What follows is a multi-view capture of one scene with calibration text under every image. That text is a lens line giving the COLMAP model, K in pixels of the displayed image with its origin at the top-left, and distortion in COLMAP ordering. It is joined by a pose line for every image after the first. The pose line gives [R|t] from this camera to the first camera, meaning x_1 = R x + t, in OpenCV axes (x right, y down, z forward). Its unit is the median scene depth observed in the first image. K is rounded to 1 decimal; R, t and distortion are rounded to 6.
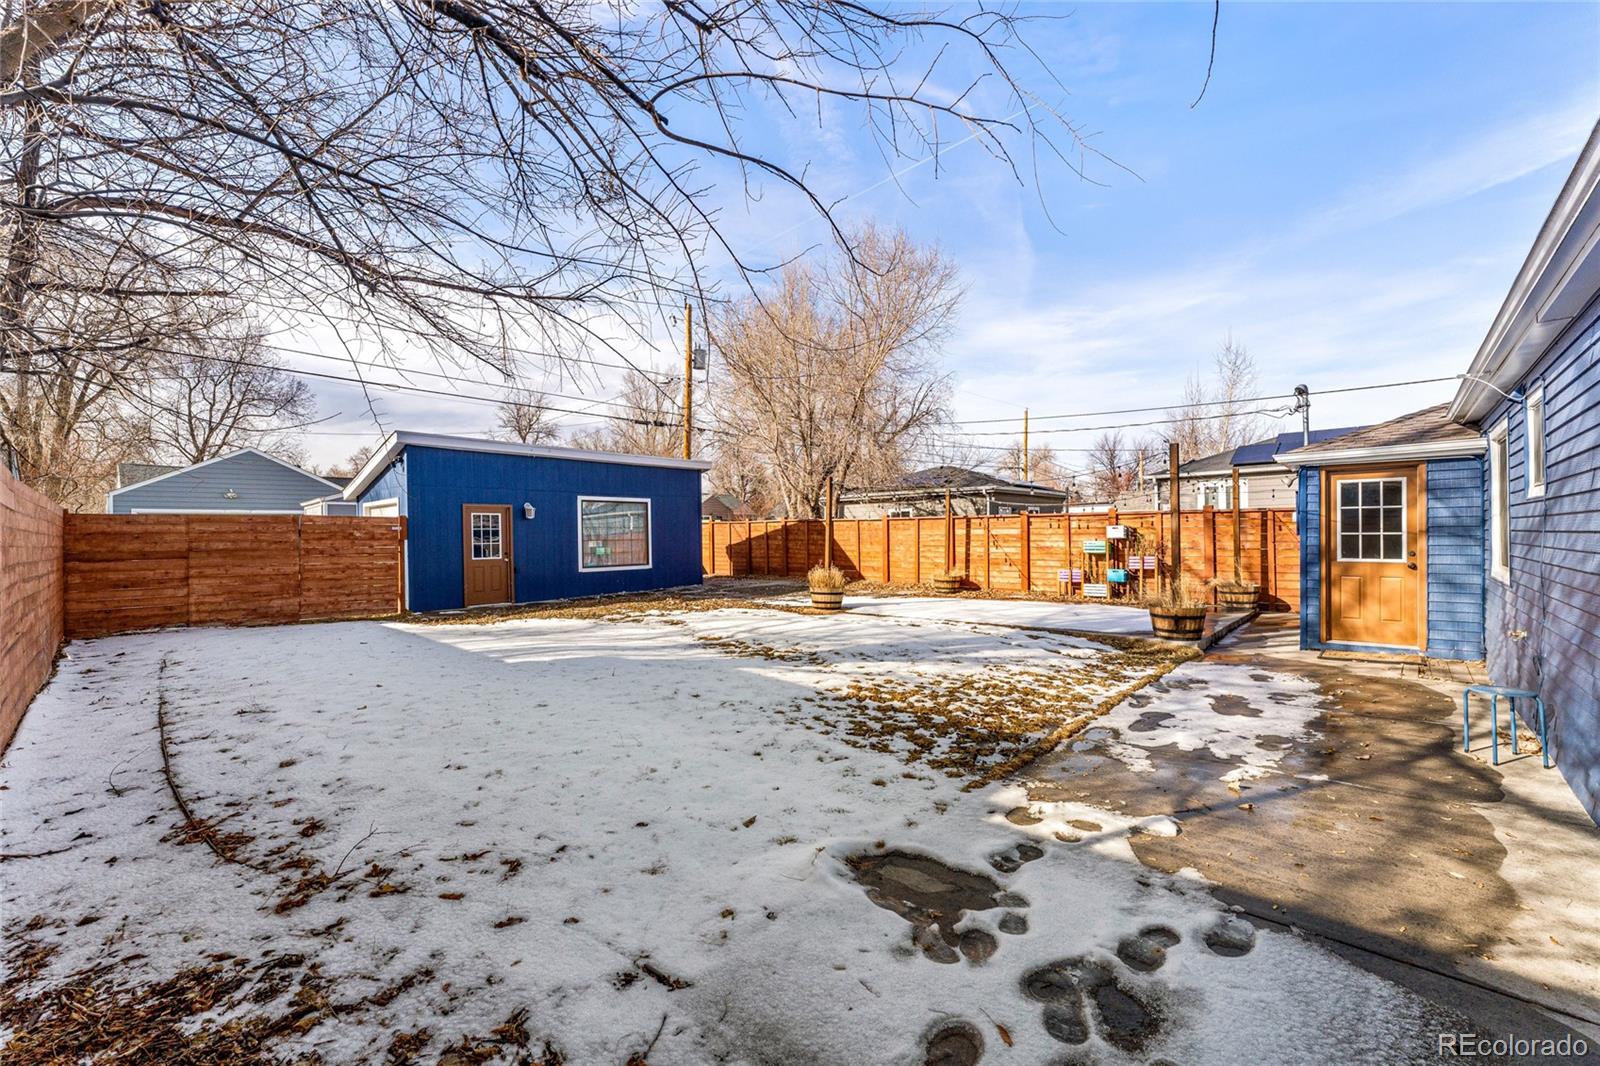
lens RADIAL K [[649.9, 0, 790.2], [0, 649.9, 533.6], [0, 0, 1]] dist [-0.003728, 0.000368]
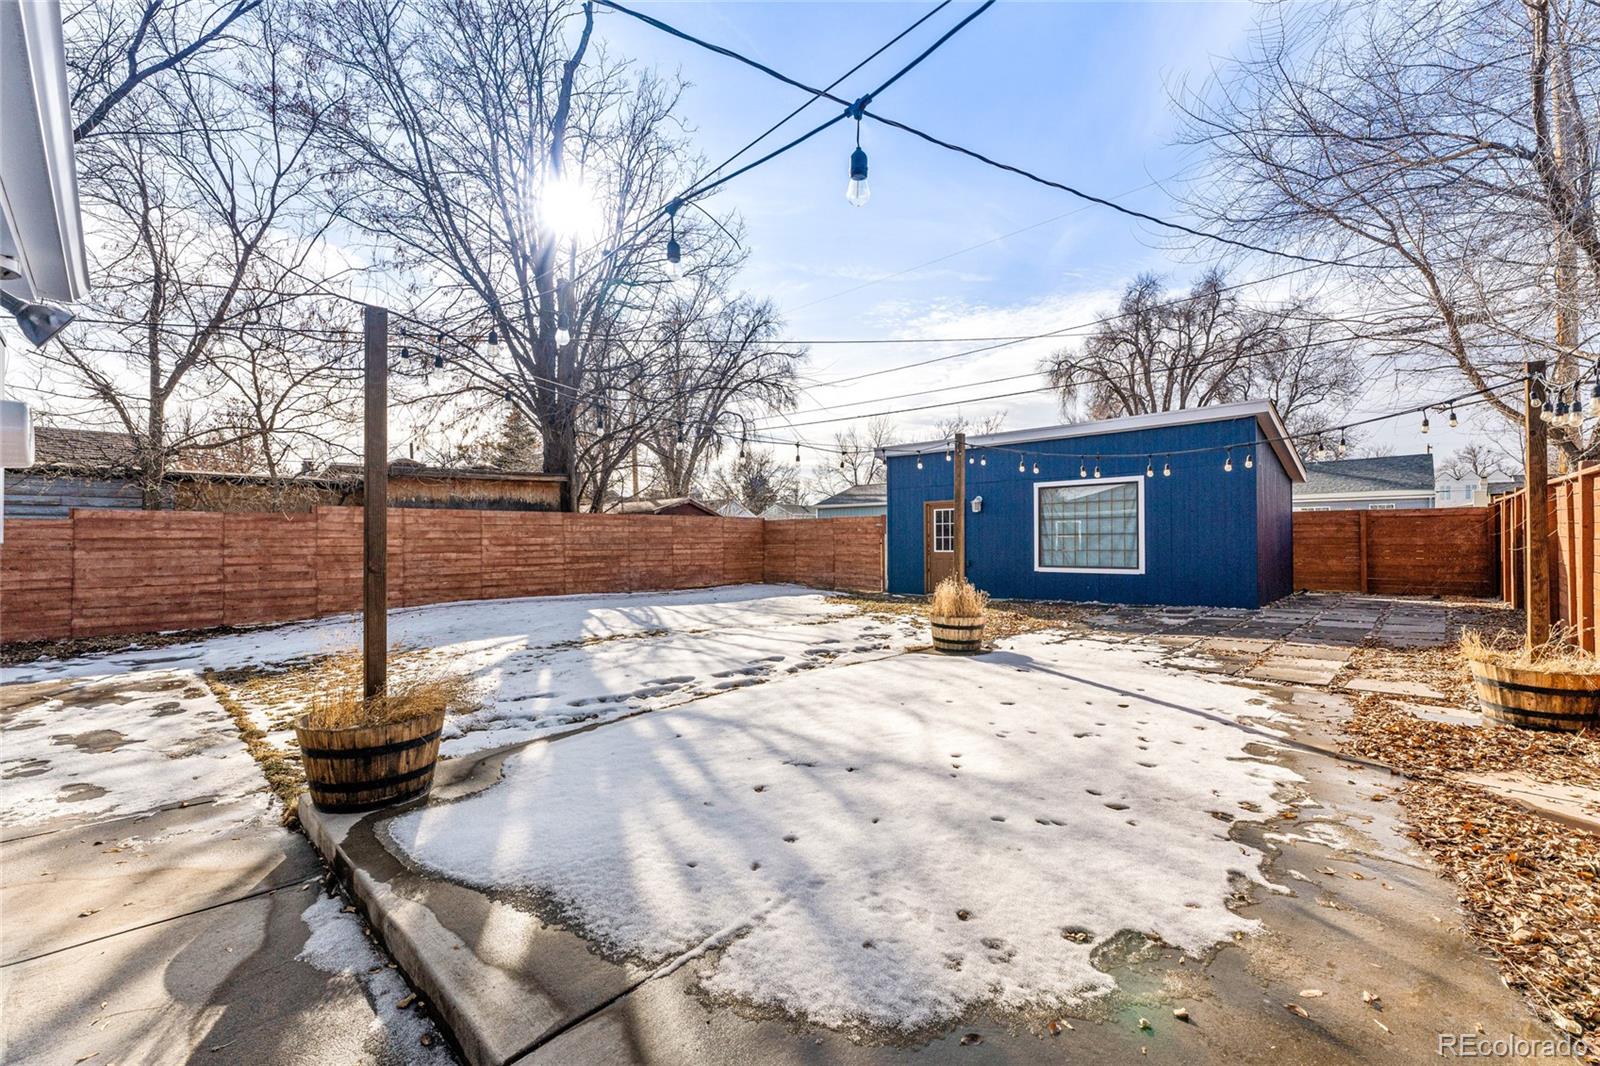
lens RADIAL K [[649.9, 0, 795.1], [0, 649.9, 536.1], [0, 0, 1]] dist [-0.003728, 0.000368]
pose [[-0.006157, 0.009161, -0.999939, 0.600848], [0.013131, 0.999873, 0.009080, 0.000745], [0.999895, -0.013074, -0.006277, 0.762884]]
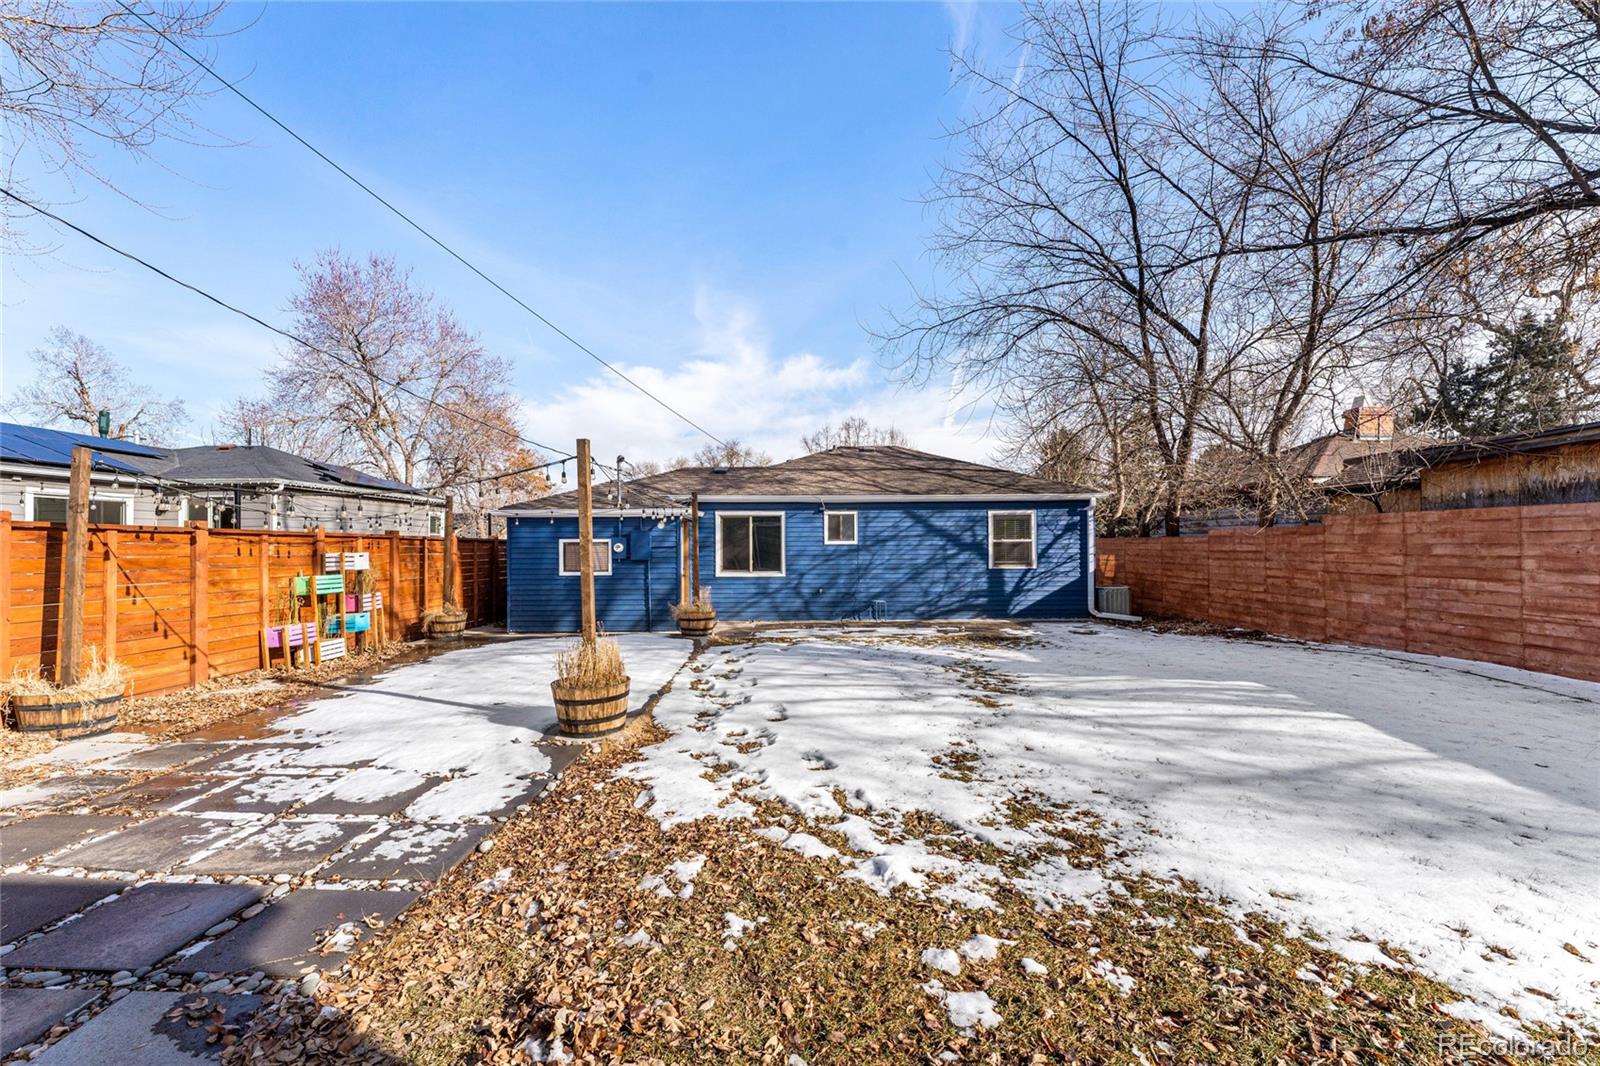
lens RADIAL K [[649.9, 0, 803.4], [0, 649.9, 533.6], [0, 0, 1]] dist [-0.003728, 0.000368]
pose [[-0.695830, 0.031240, 0.717527, -0.337202], [0.013543, 0.999447, -0.030381, -0.004353], [-0.718079, -0.011423, -0.695868, 1.082720]]
